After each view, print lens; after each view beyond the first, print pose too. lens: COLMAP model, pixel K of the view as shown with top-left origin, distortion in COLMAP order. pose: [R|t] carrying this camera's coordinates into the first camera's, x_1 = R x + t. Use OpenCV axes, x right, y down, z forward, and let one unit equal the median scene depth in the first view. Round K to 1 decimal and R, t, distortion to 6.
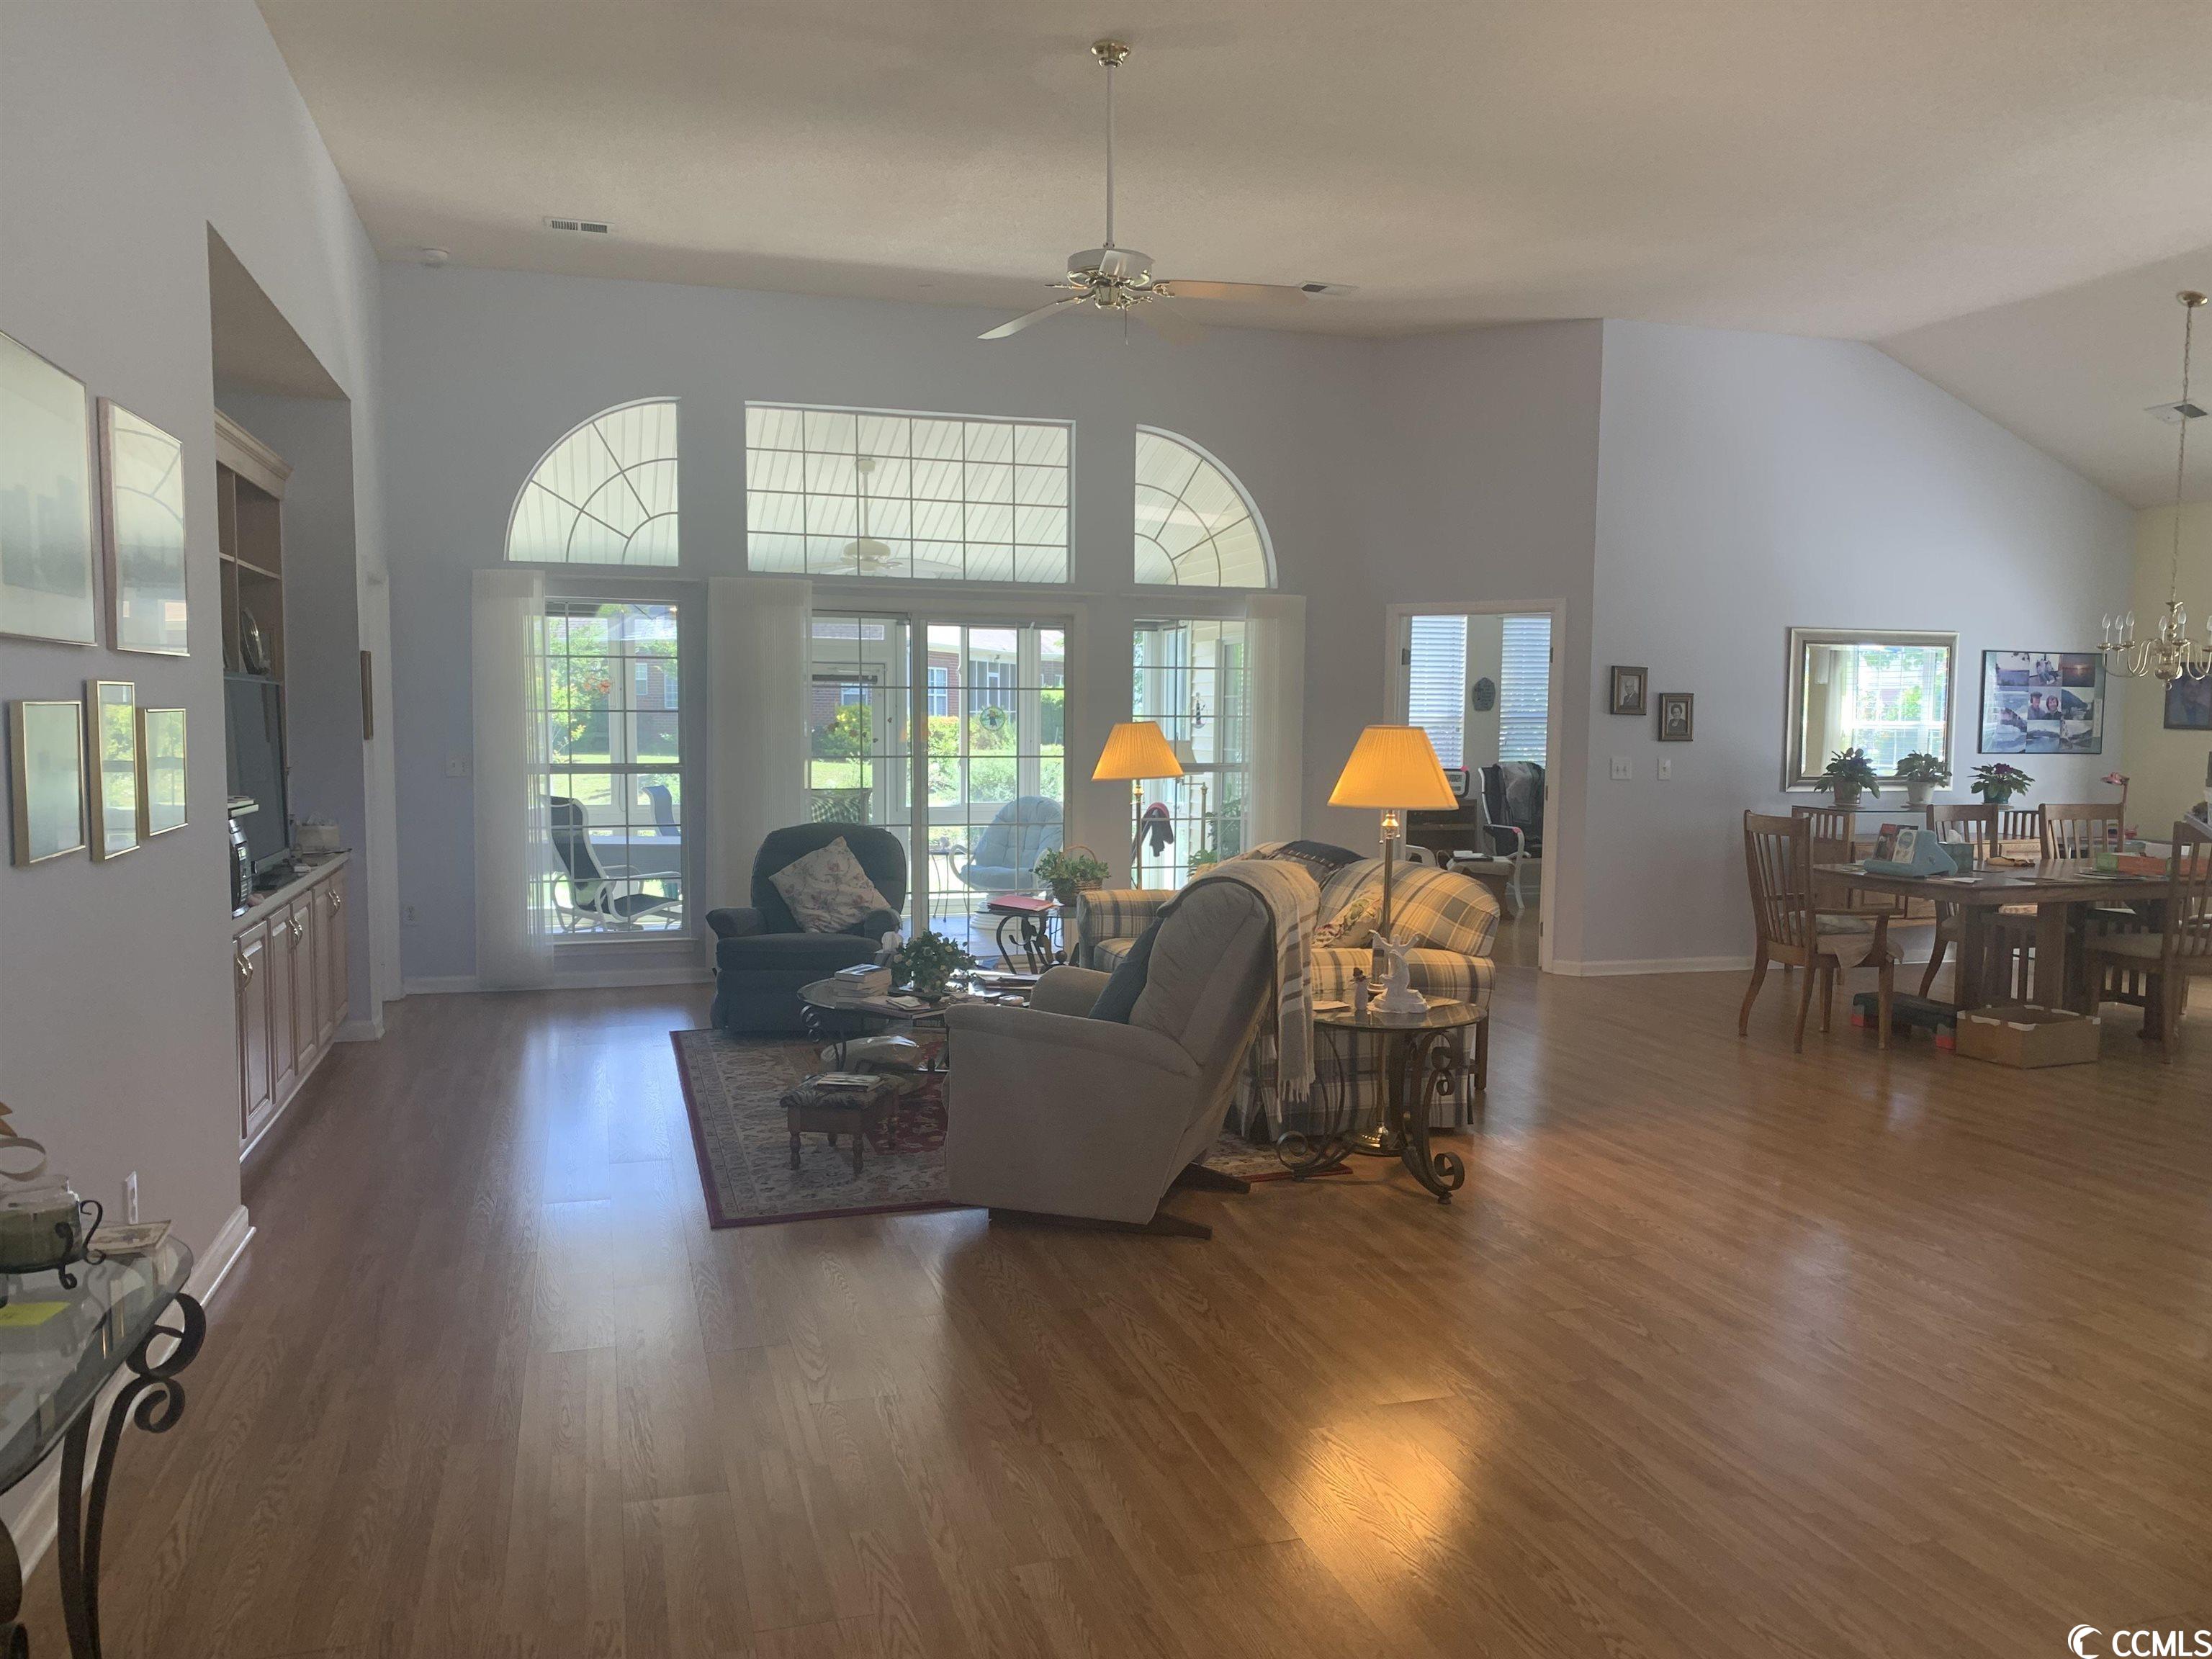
lens RADIAL K [[1695.5, 0, 1102.2], [0, 1695.5, 837.1], [0, 0, 1]] dist [0.055885, -0.078443]
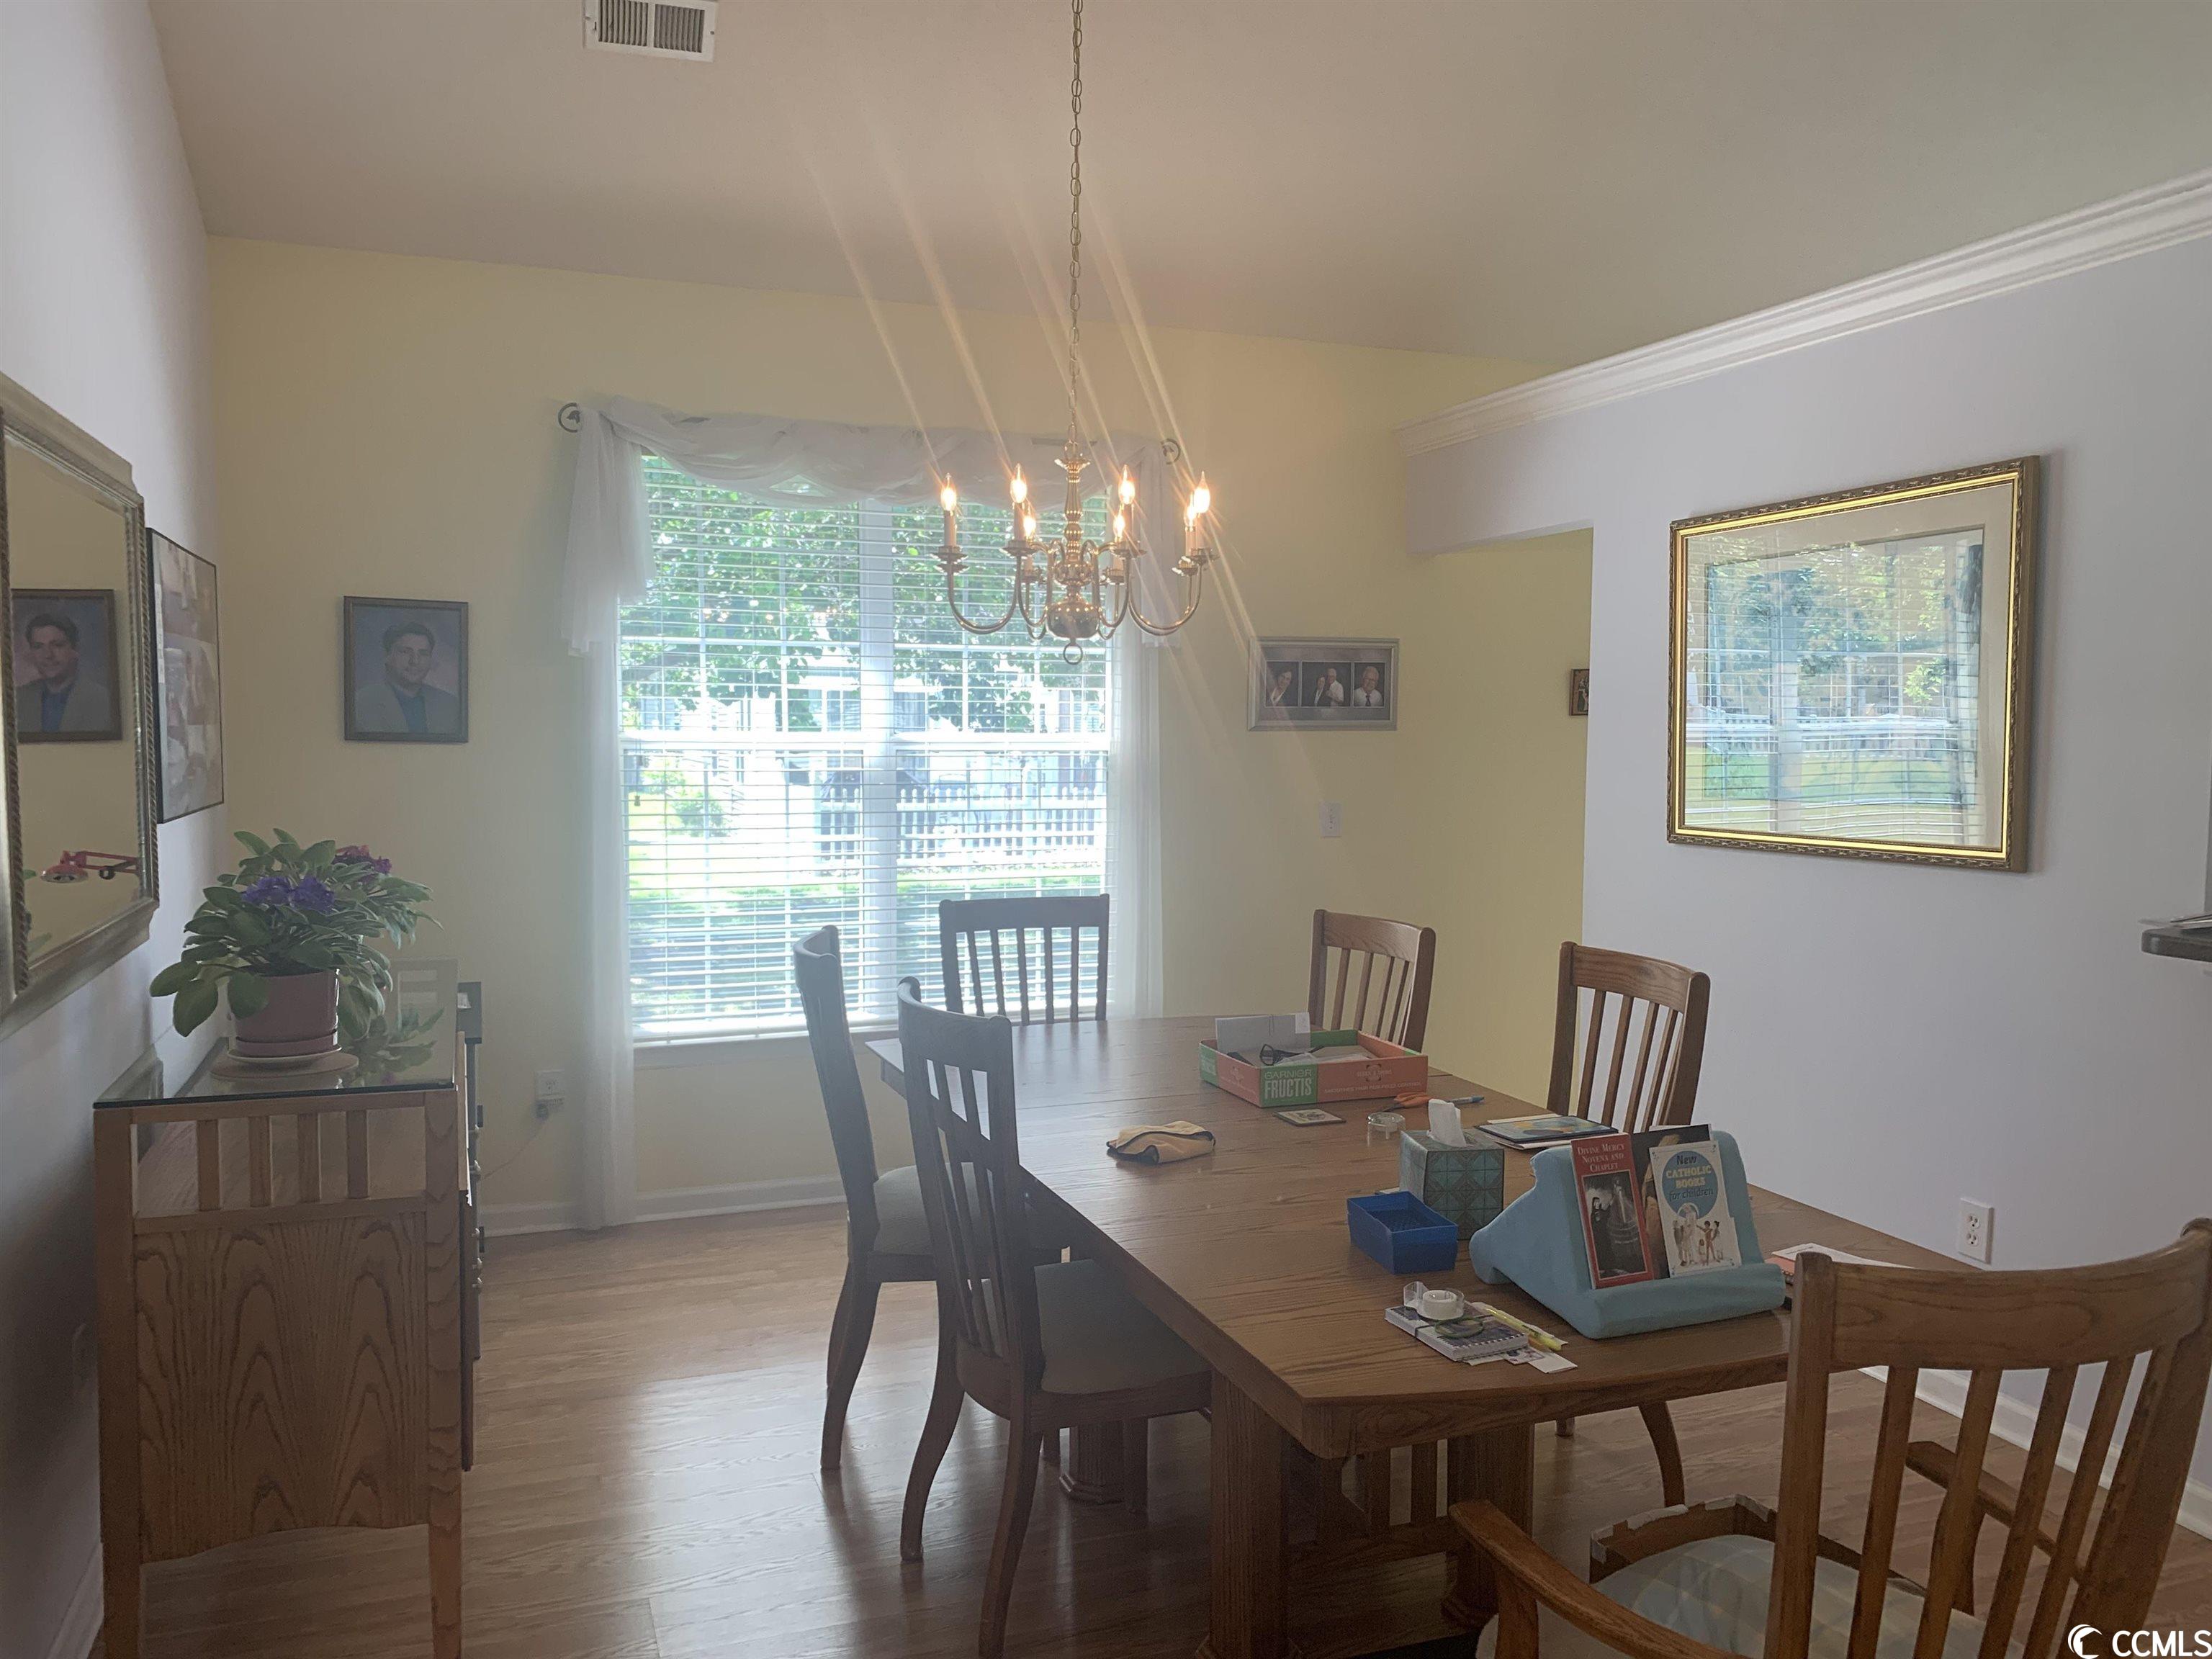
lens RADIAL K [[1695.5, 0, 1102.2], [0, 1695.5, 837.1], [0, 0, 1]] dist [0.055885, -0.078443]
pose [[-0.059182, -0.075316, 0.995402, 0.199887], [0.064349, 0.994788, 0.079096, -0.078740], [-0.996171, 0.068735, -0.054027, 1.068384]]
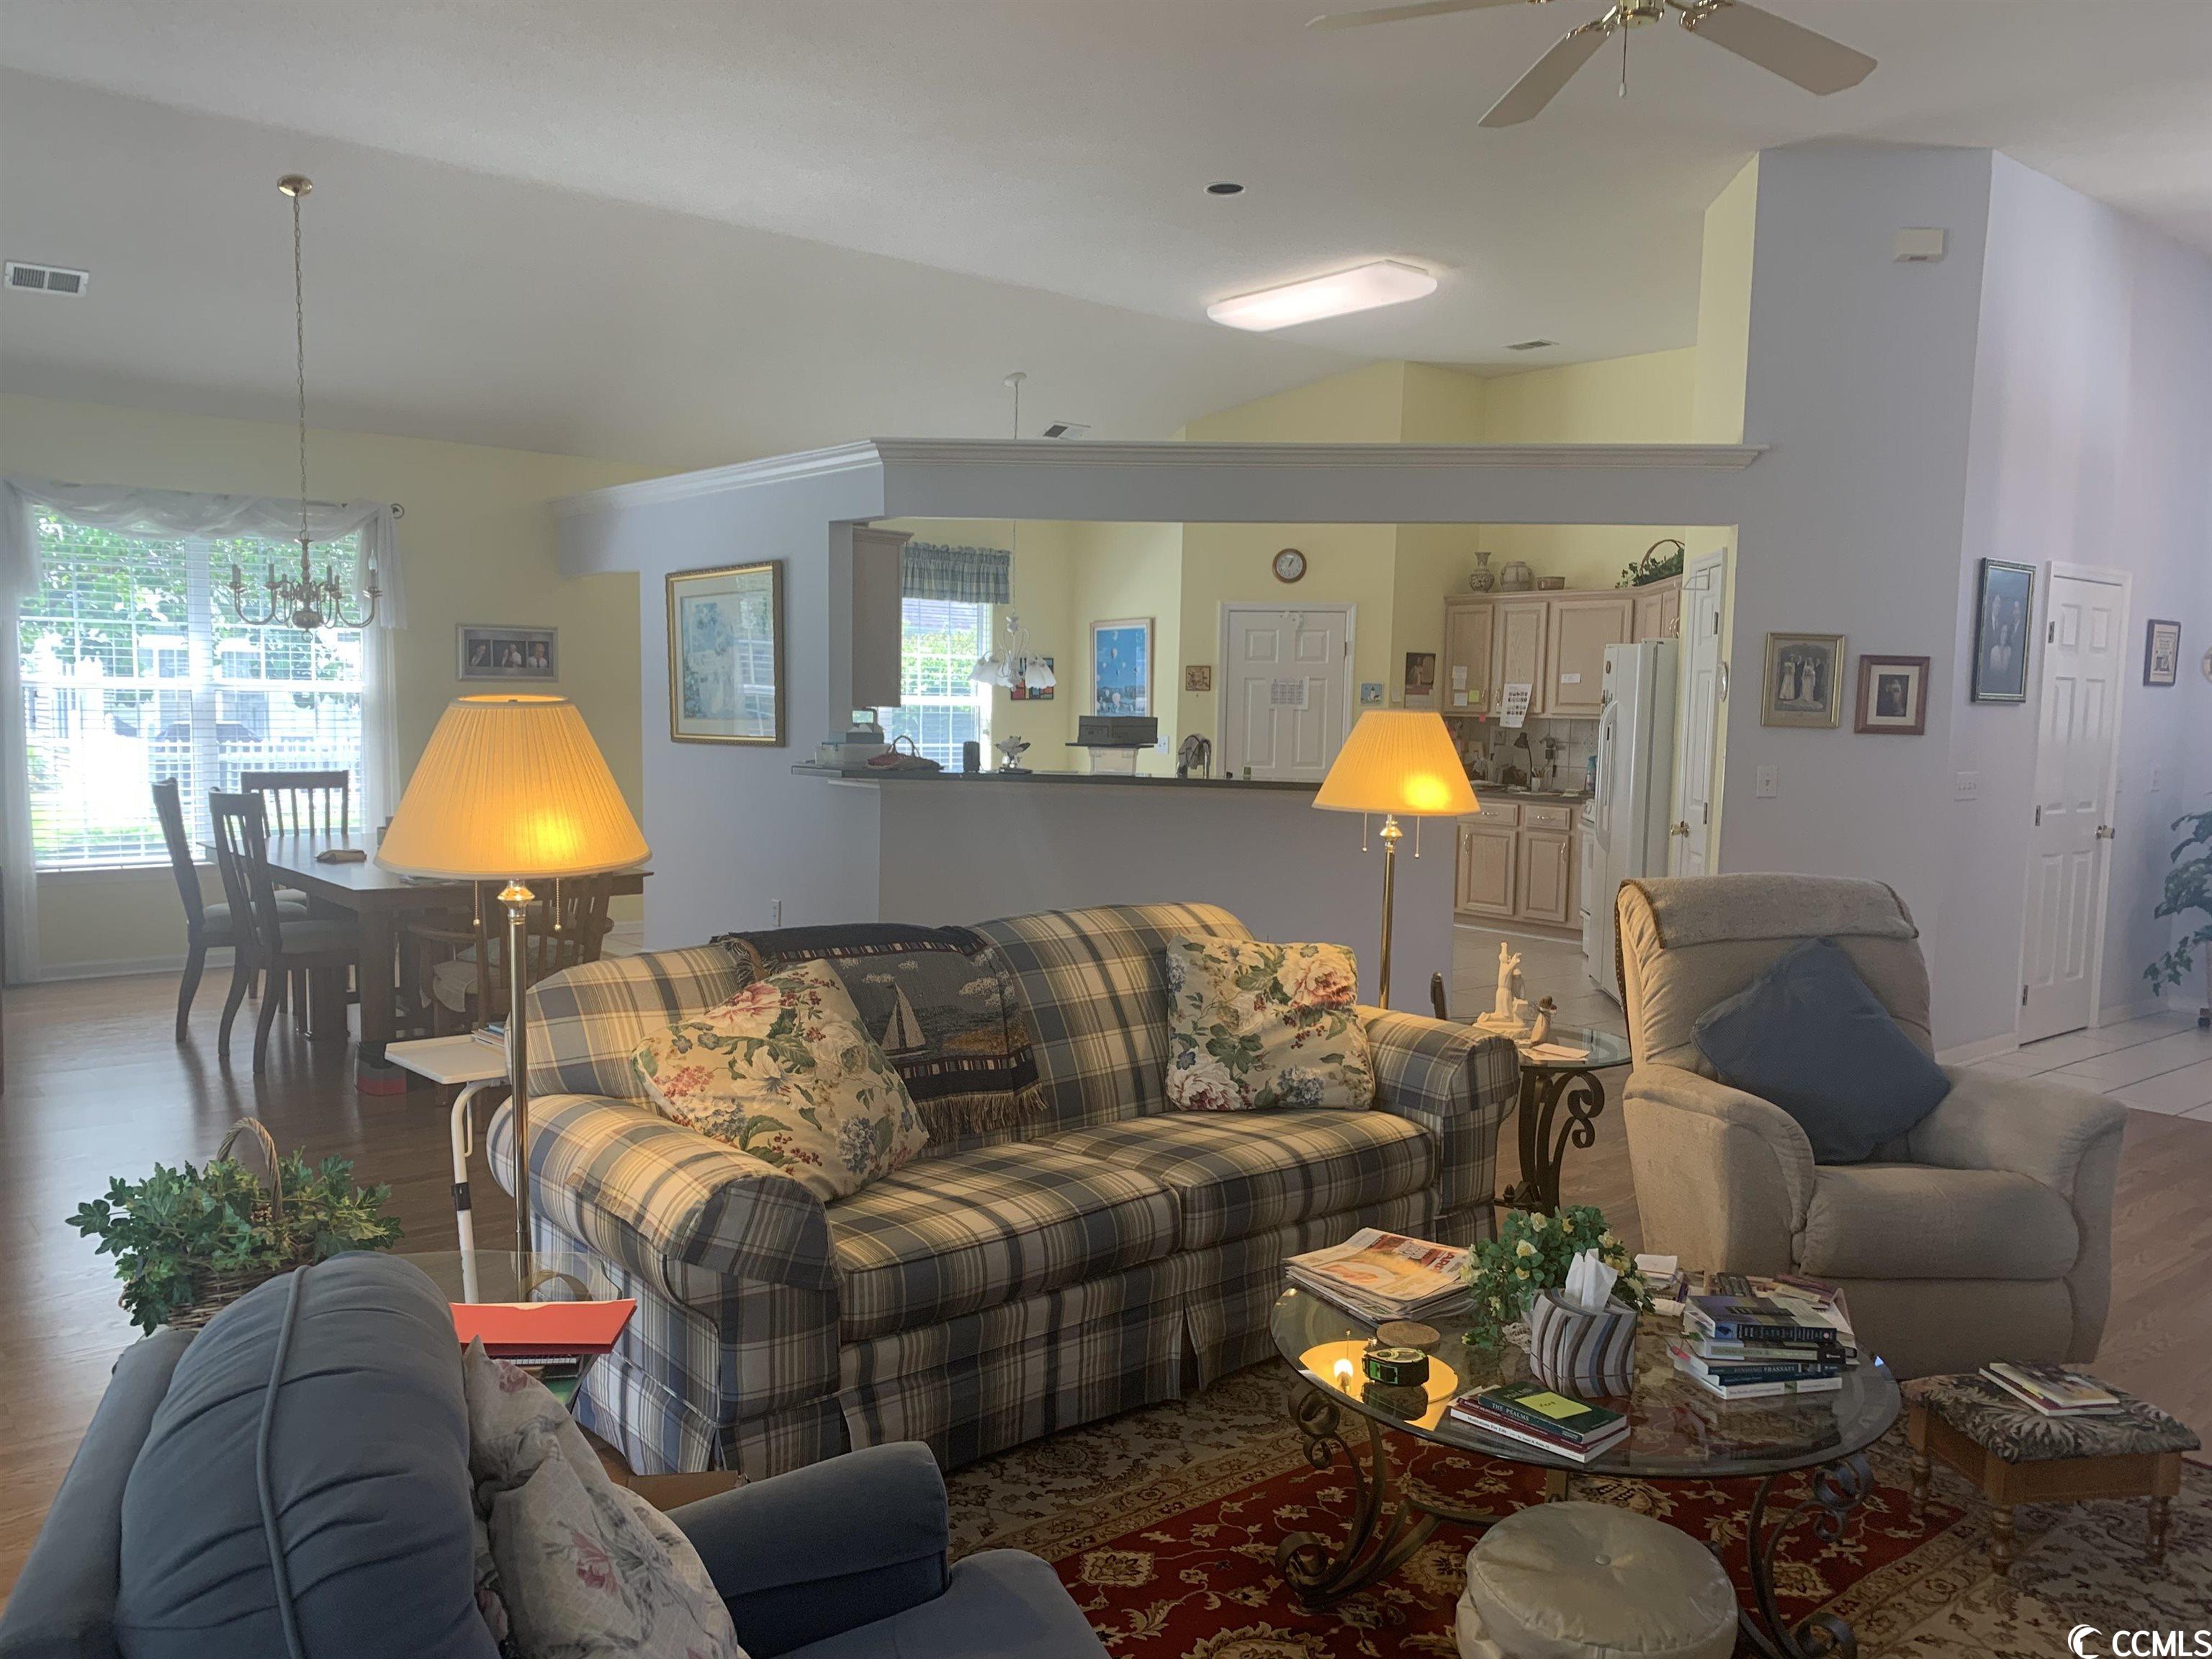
lens RADIAL K [[1711.1, 0, 1106.0], [0, 1711.1, 829.5], [0, 0, 1]] dist [0.027392, -0.002053]
pose [[-0.392528, -0.086253, 0.915687, -0.361237], [0.045289, 0.992573, 0.112910, -0.074808], [-0.918625, 0.085791, -0.385706, 1.020169]]
